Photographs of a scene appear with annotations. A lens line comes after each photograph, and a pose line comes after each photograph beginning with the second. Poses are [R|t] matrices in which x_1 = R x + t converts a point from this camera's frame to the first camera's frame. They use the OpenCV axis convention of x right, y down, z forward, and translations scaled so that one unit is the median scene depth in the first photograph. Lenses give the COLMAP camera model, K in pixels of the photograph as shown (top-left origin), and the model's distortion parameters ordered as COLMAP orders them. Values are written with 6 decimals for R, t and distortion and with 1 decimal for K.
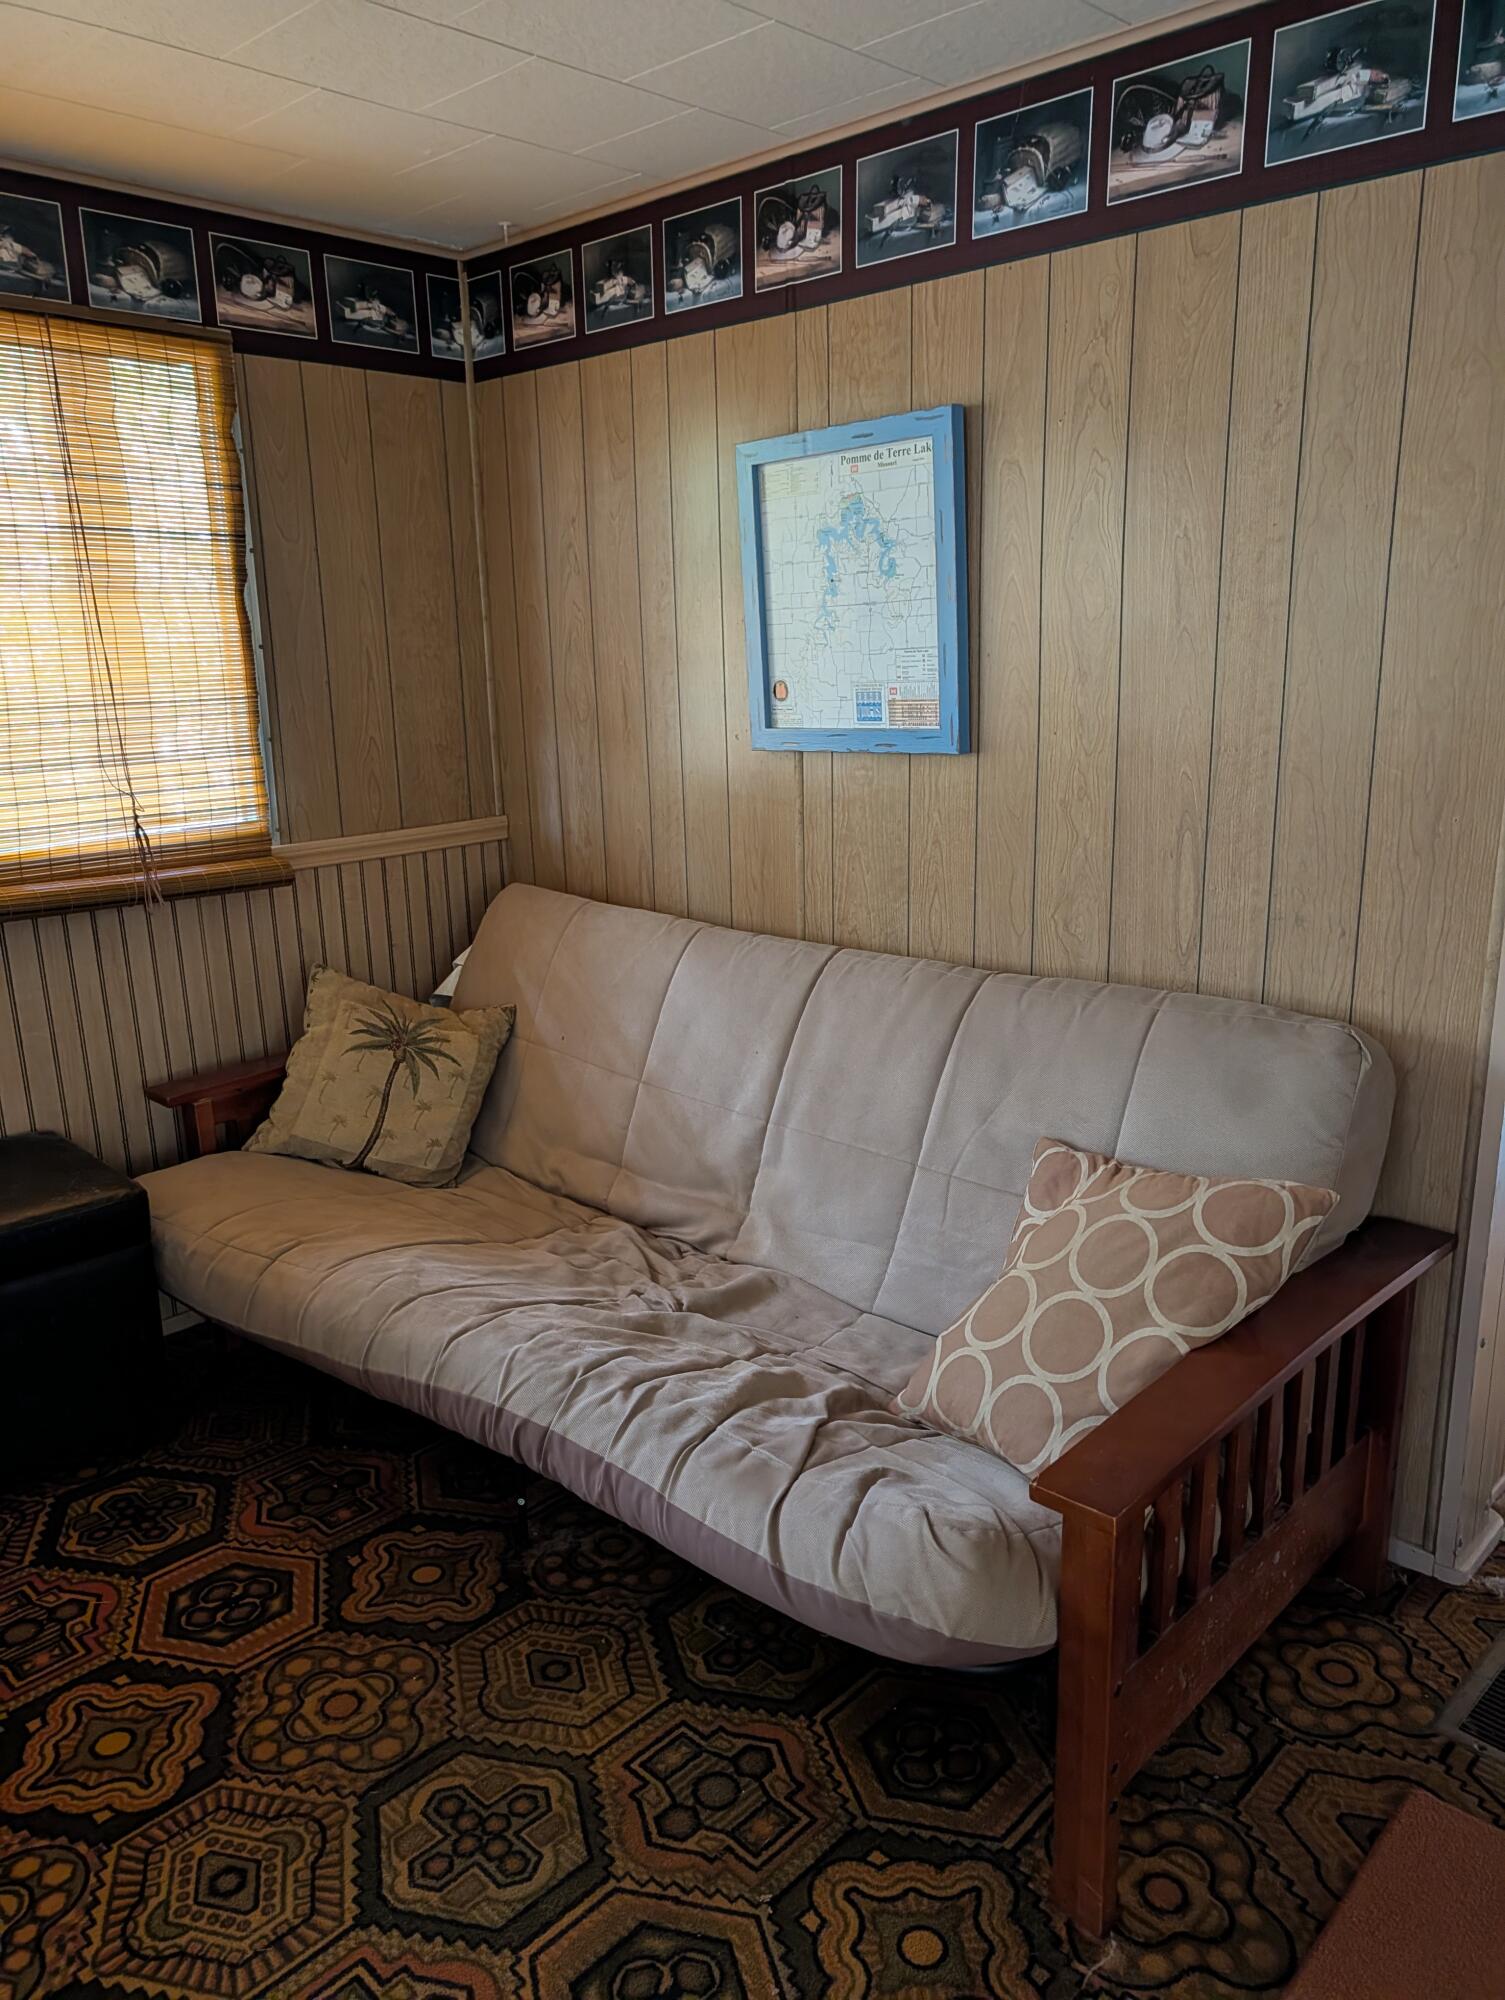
lens RADIAL K [[1439.8, 0, 758.0], [0, 1439.8, 1007.8], [0, 0, 1]] dist [0.026678, -0.029304]
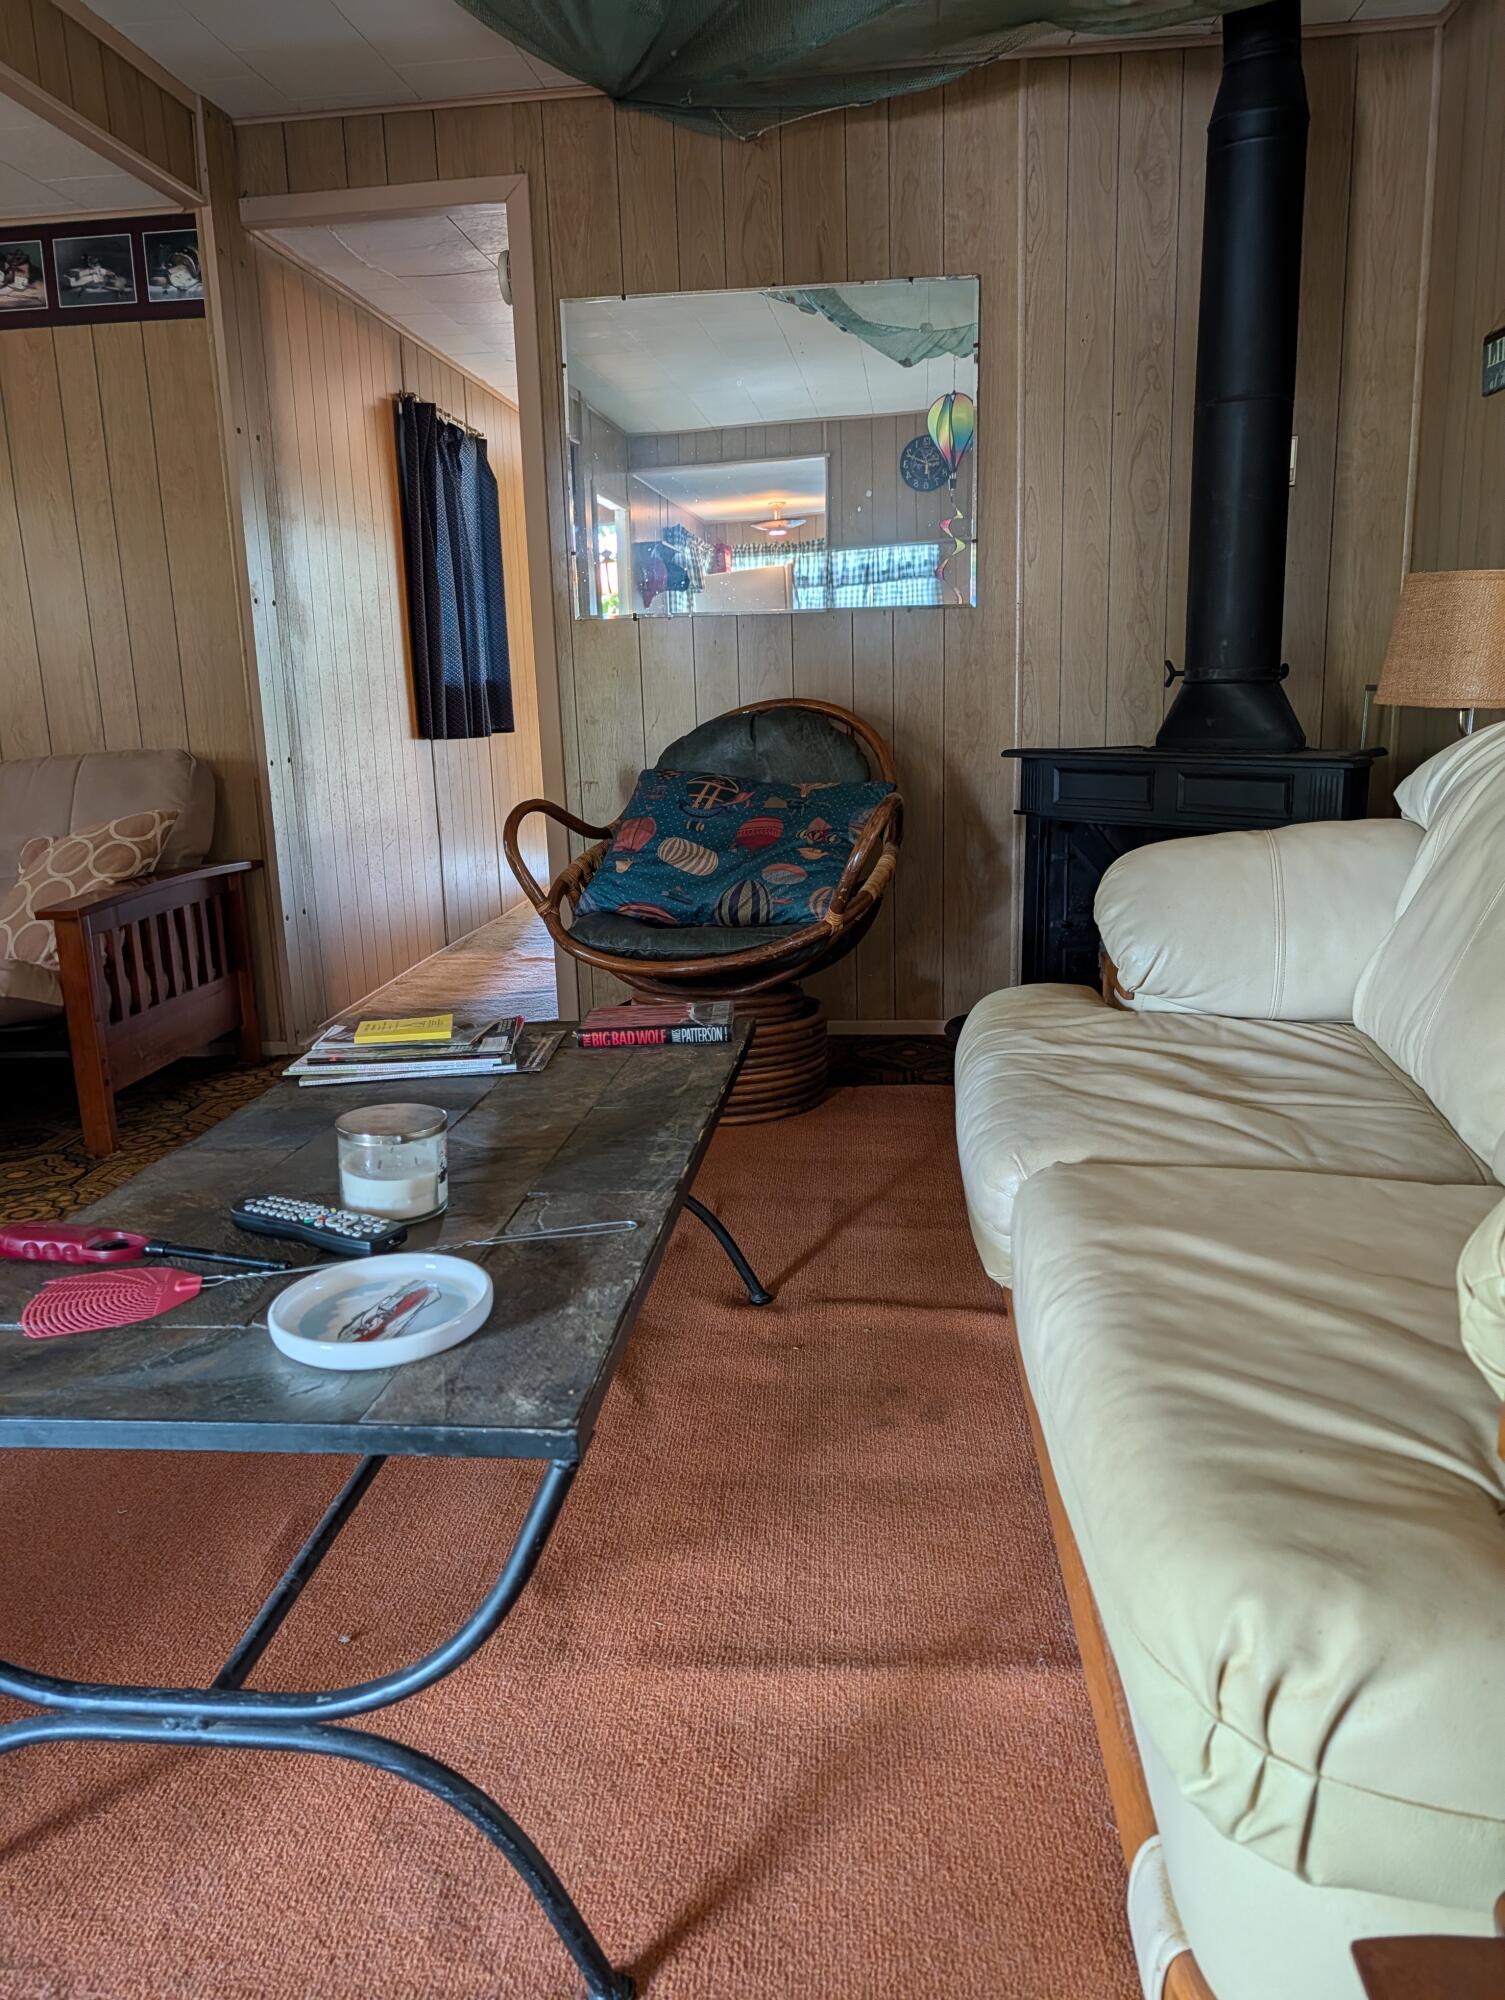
lens RADIAL K [[1439.8, 0, 739.4], [0, 1439.8, 996.5], [0, 0, 1]] dist [0.026678, -0.029304]
pose [[0.789162, -0.134951, 0.599176, -0.168019], [0.168976, 0.985620, -0.000566, 0.372613], [-0.590484, 0.101693, 0.800617, -0.769067]]
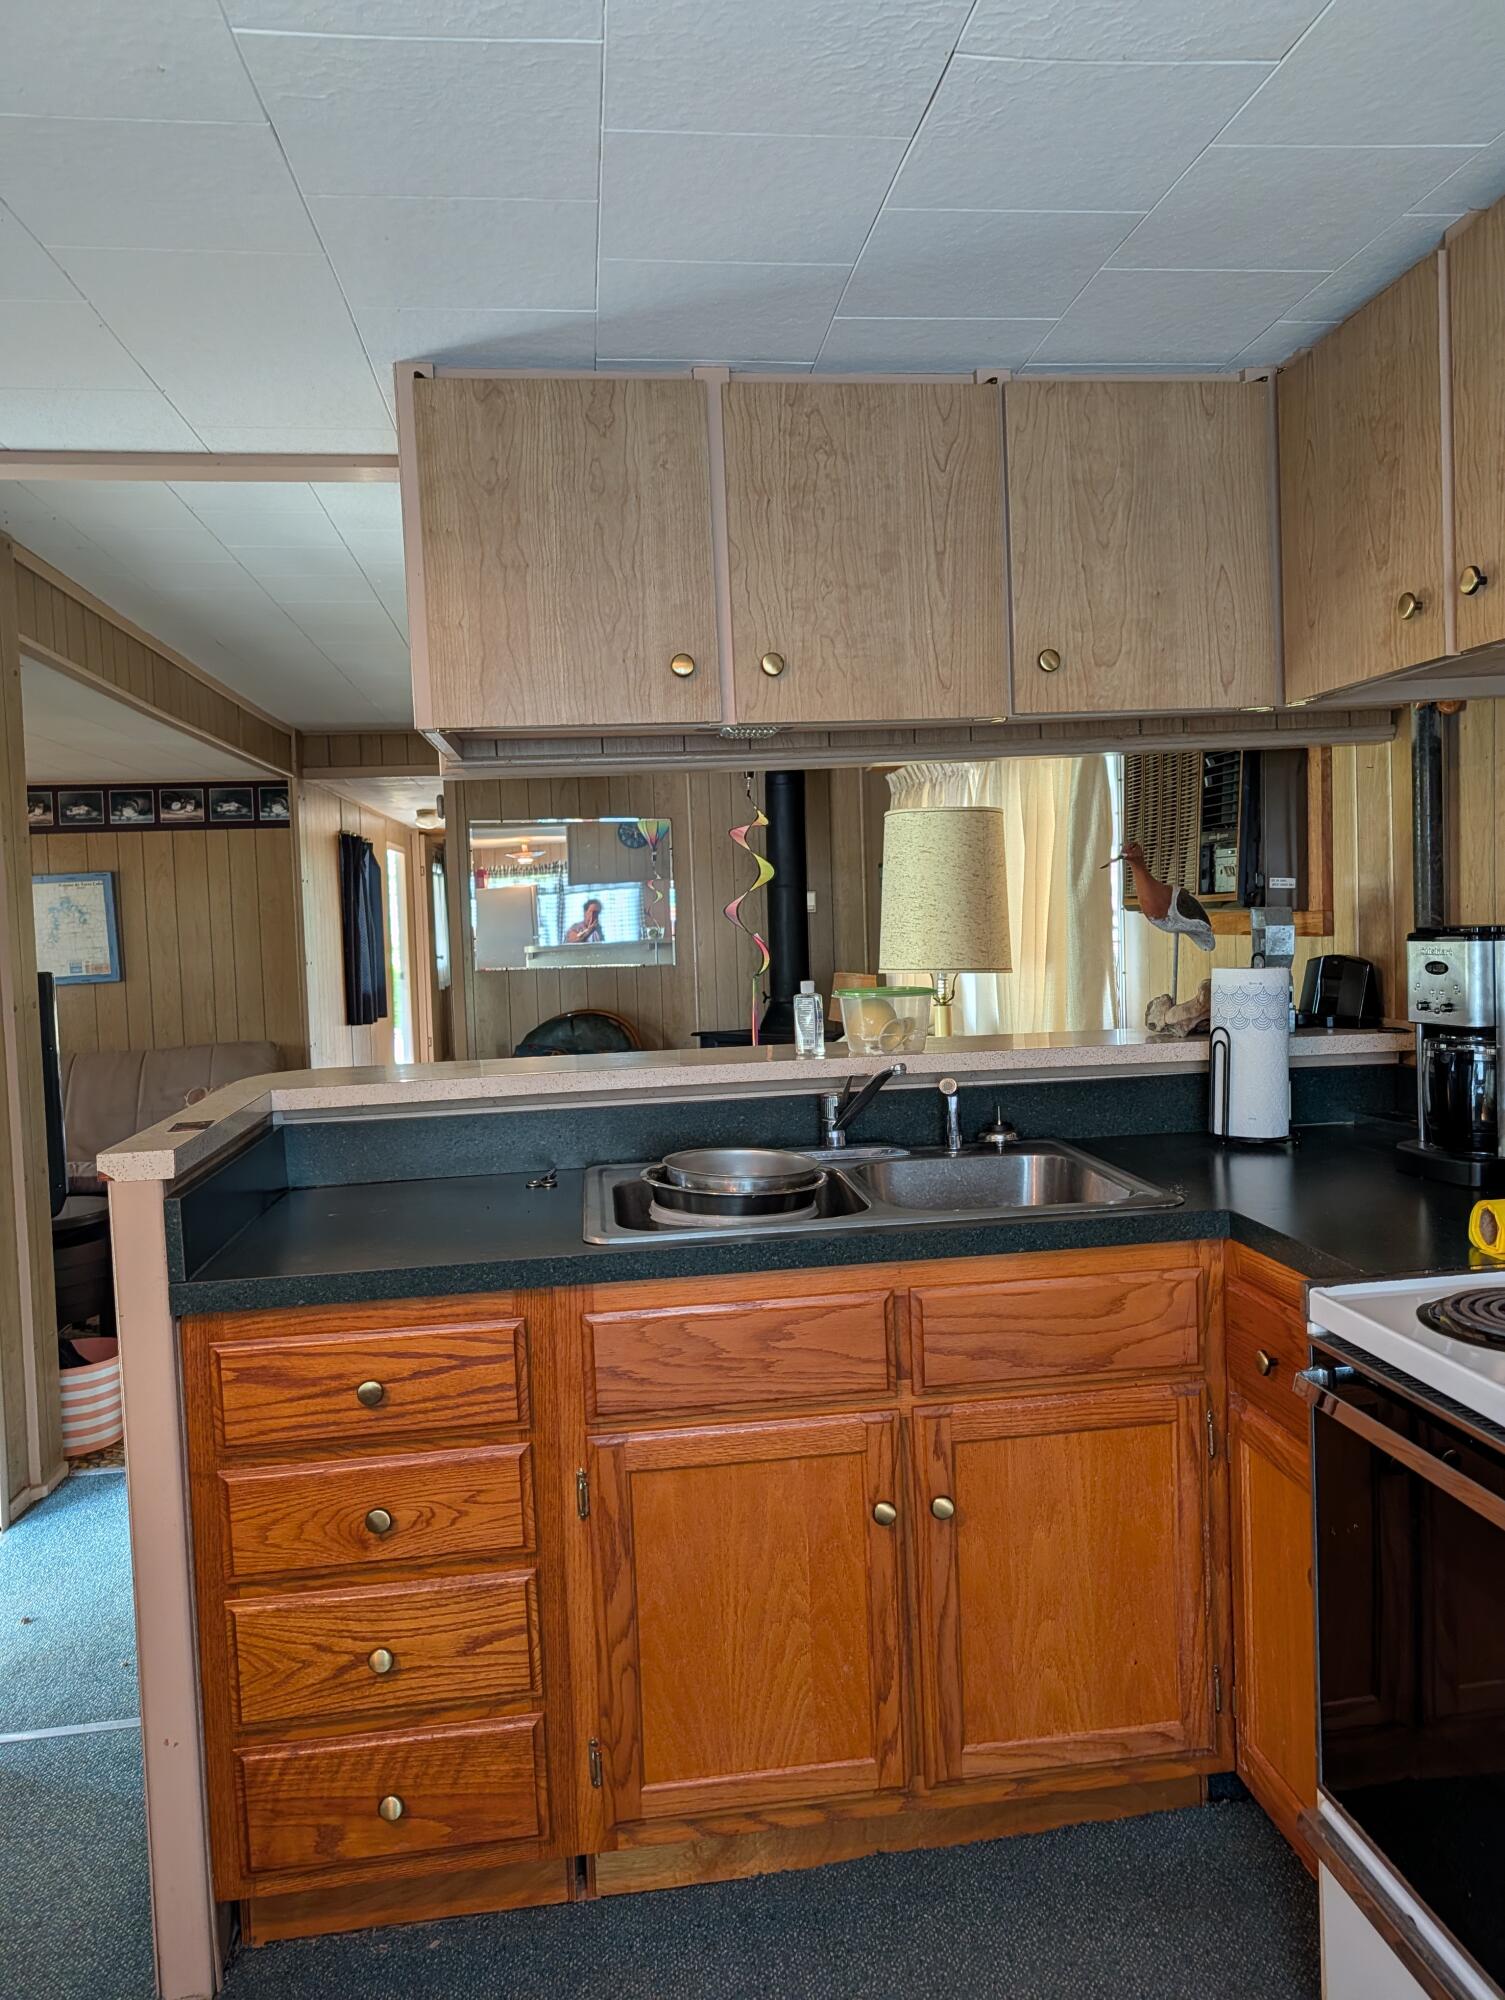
lens RADIAL K [[1439.8, 0, 761.5], [0, 1439.8, 995.0], [0, 0, 1]] dist [0.026678, -0.029304]
pose [[0.627936, -0.045183, 0.776952, -1.342327], [0.217016, 0.968882, -0.119048, 0.491189], [-0.747396, 0.243366, 0.618201, -1.815578]]
